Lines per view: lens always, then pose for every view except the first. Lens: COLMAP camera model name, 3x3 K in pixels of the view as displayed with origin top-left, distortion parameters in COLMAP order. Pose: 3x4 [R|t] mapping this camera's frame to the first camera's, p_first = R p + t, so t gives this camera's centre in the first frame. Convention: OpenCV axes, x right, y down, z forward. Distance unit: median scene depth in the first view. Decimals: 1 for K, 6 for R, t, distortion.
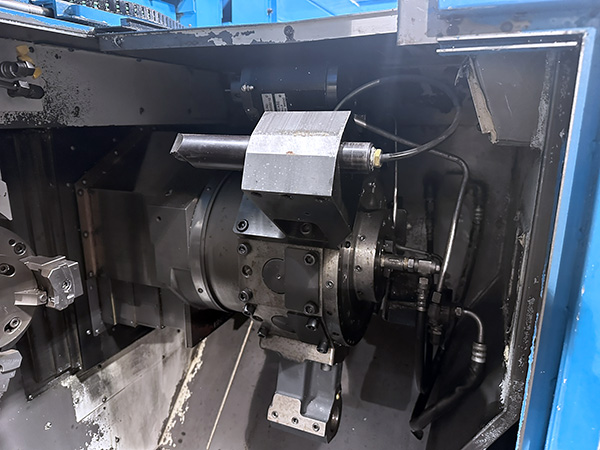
lens RADIAL K [[424.0, 0, 308.4], [0, 424.0, 225.5], [0, 0, 1]] dist [0.085361, -0.134607]
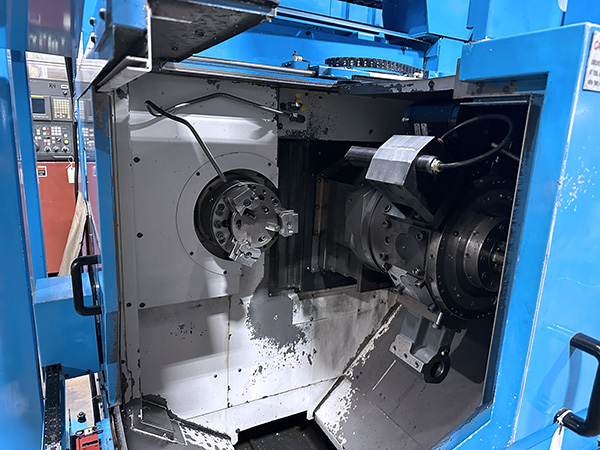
lens RADIAL K [[426.6, 0, 305.7], [0, 426.6, 222.1], [0, 0, 1]] dist [0.046250, -0.061579]
pose [[0.786216, 0.163427, -0.595950, 0.468064], [-0.193848, 0.980942, 0.013266, 0.074512], [0.586760, 0.105093, 0.802912, -0.343605]]
